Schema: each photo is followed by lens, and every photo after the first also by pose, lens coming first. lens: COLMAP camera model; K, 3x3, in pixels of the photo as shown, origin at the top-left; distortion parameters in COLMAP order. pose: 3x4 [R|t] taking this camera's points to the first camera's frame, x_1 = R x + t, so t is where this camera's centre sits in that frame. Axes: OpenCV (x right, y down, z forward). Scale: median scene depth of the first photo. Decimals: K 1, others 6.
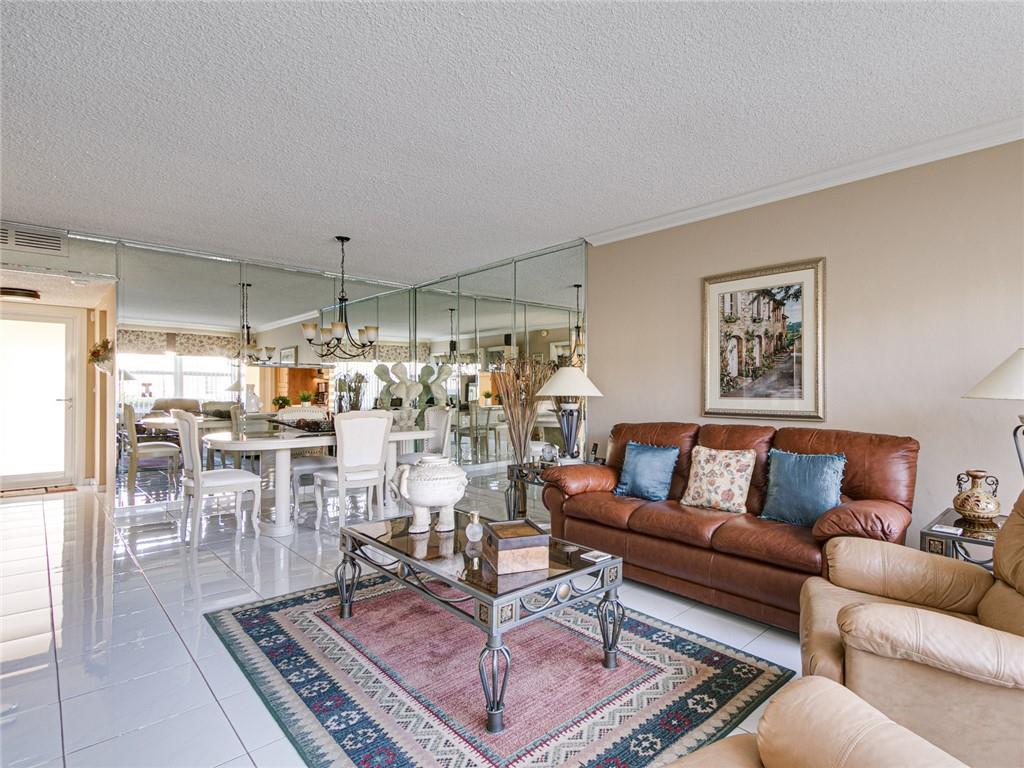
lens RADIAL K [[520.9, 0, 539.1], [0, 520.9, 383.4], [0, 0, 1]] dist [0.007759, -0.001441]
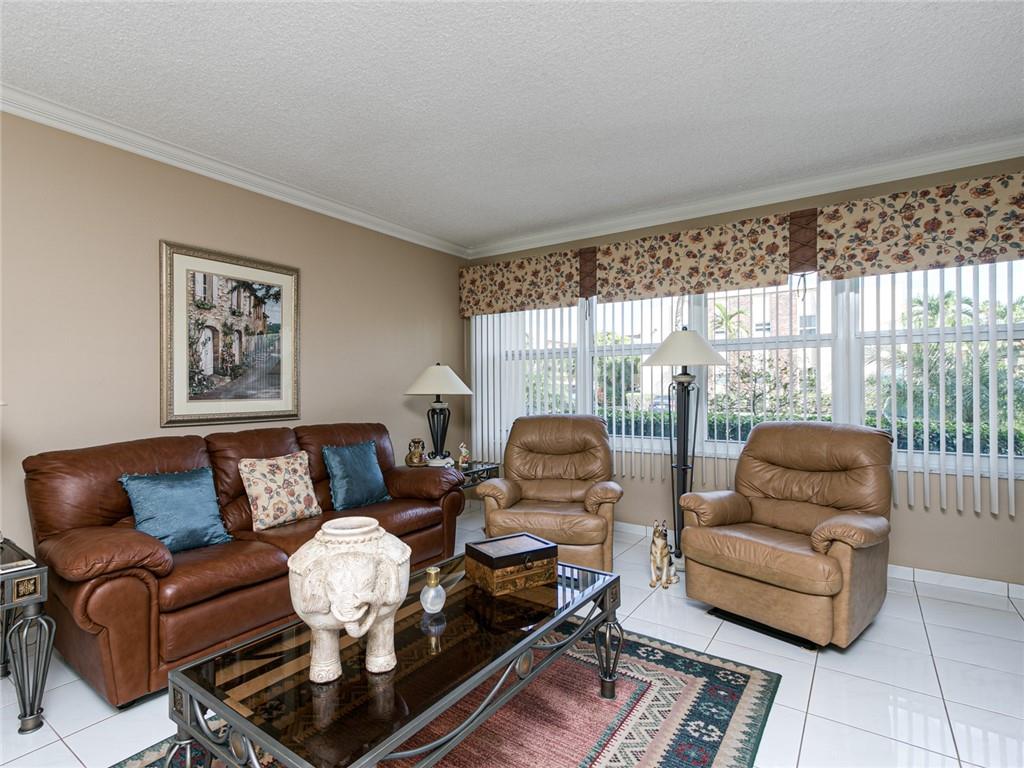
lens RADIAL K [[520.9, 0, 507.4], [0, 520.9, 391.1], [0, 0, 1]] dist [0.007759, -0.001441]
pose [[-0.225249, -0.012898, 0.974216, -0.572572], [-0.011447, 0.999878, 0.010591, -0.001767], [-0.974234, -0.008766, -0.225369, 0.756587]]
